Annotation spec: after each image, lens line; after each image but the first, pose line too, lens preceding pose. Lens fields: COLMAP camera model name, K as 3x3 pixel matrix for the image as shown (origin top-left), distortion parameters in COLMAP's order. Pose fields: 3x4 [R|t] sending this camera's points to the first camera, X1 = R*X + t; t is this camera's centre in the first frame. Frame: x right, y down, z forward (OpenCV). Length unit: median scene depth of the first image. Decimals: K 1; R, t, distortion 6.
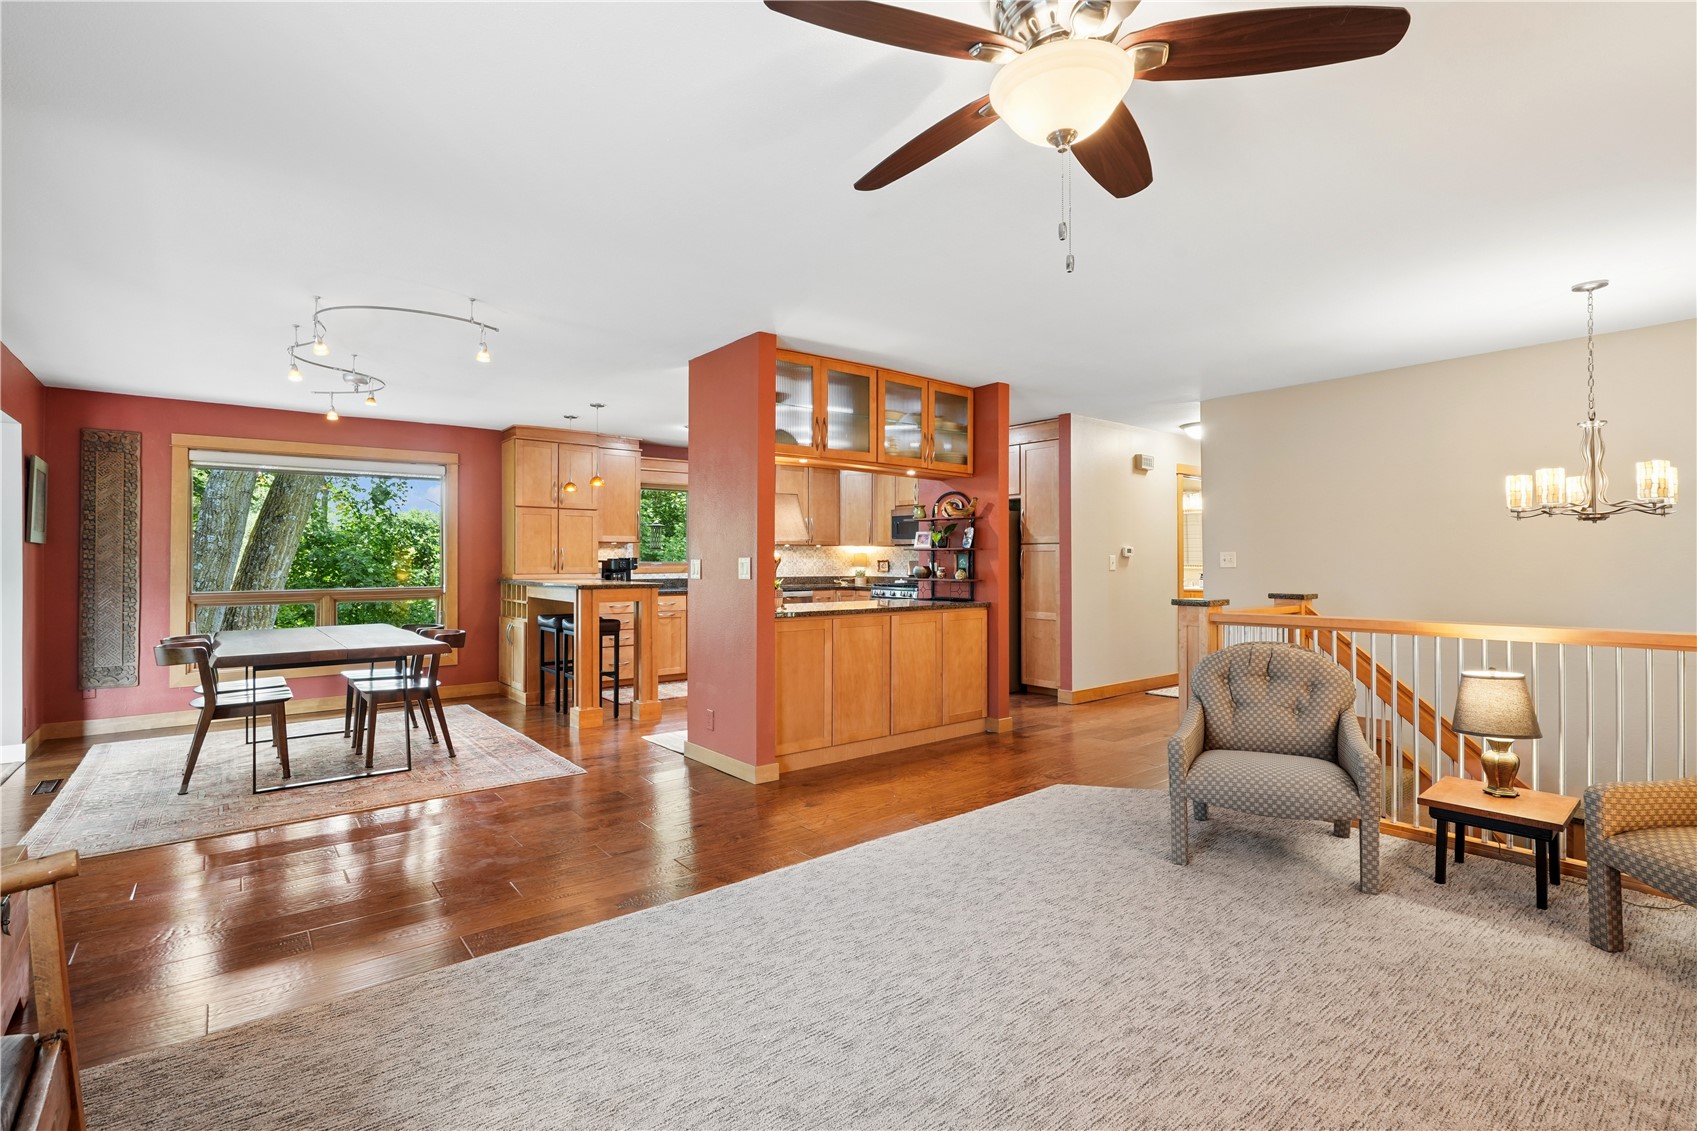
lens RADIAL K [[770.9, 0, 849.0], [0, 770.9, 562.7], [0, 0, 1]] dist [0.003864, 0.000690]
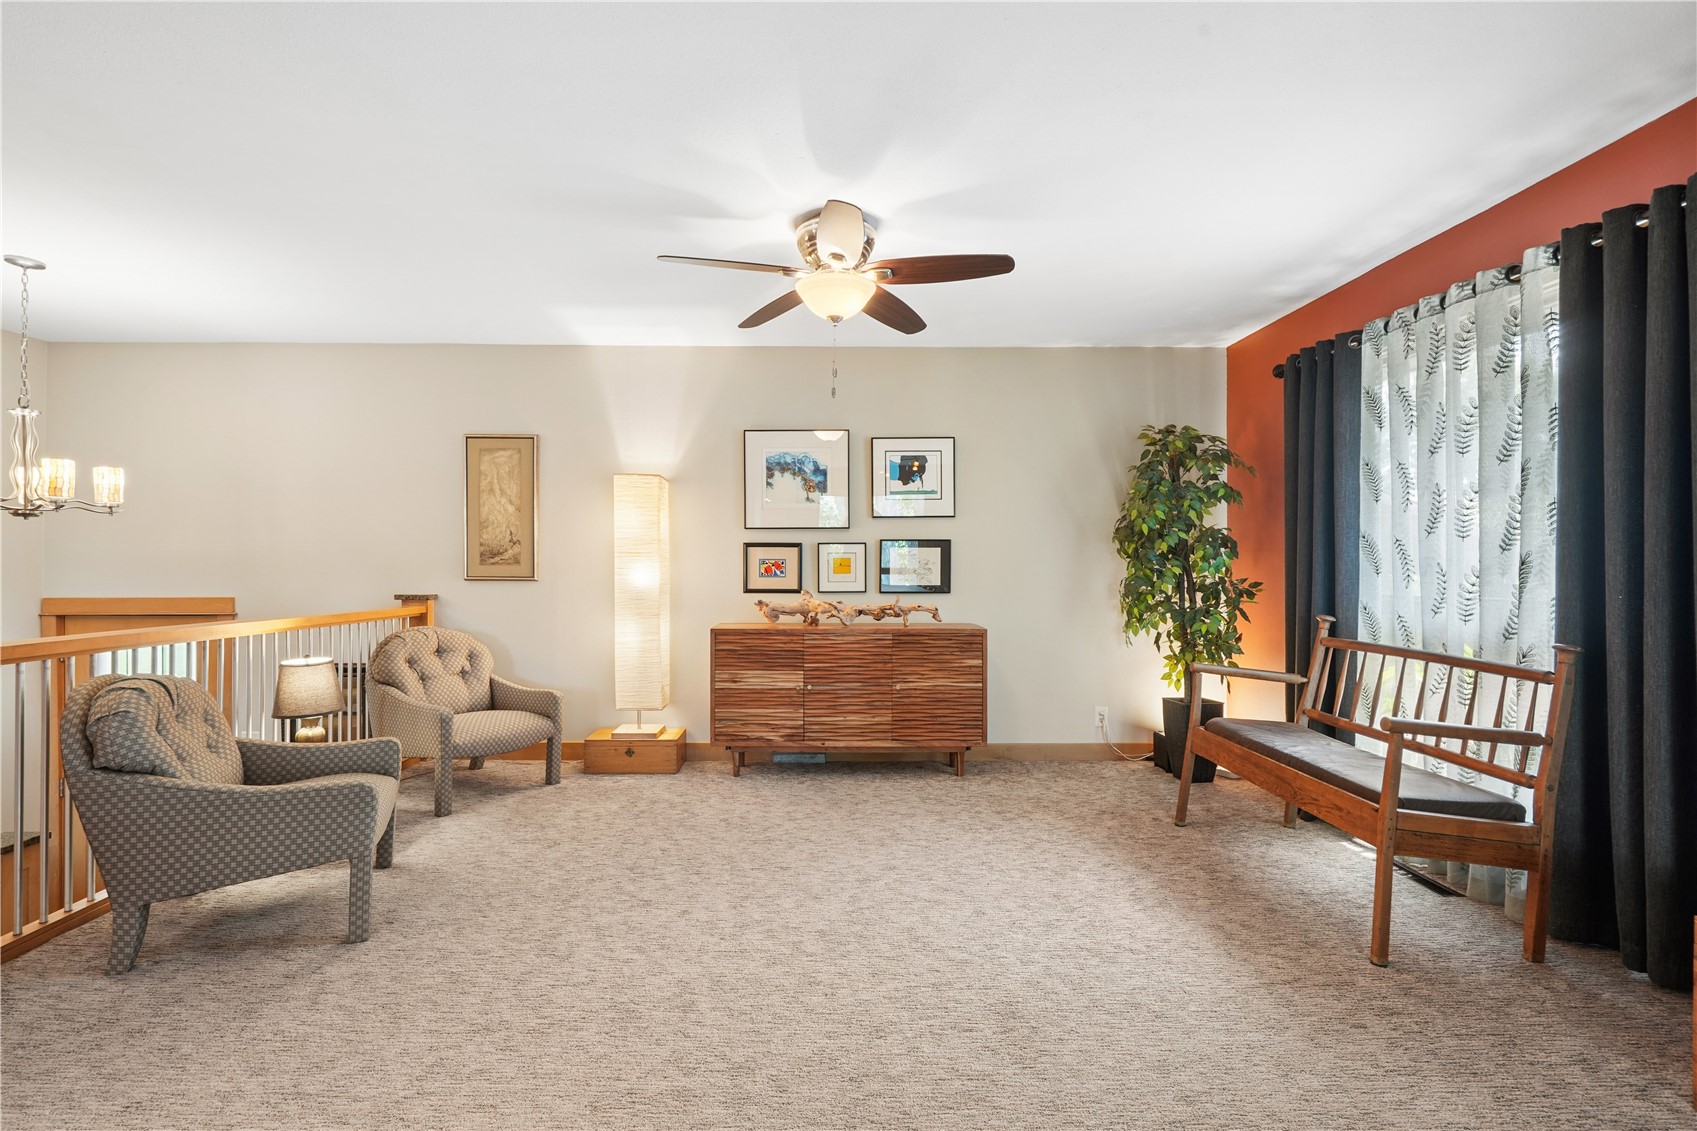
lens RADIAL K [[770.9, 0, 845.4], [0, 770.9, 570.0], [0, 0, 1]] dist [0.003864, 0.000690]
pose [[-0.788717, -0.004398, 0.614741, -0.313235], [-0.005314, 0.999986, 0.000337, 0.003443], [-0.614734, -0.003001, -0.788729, 0.907449]]
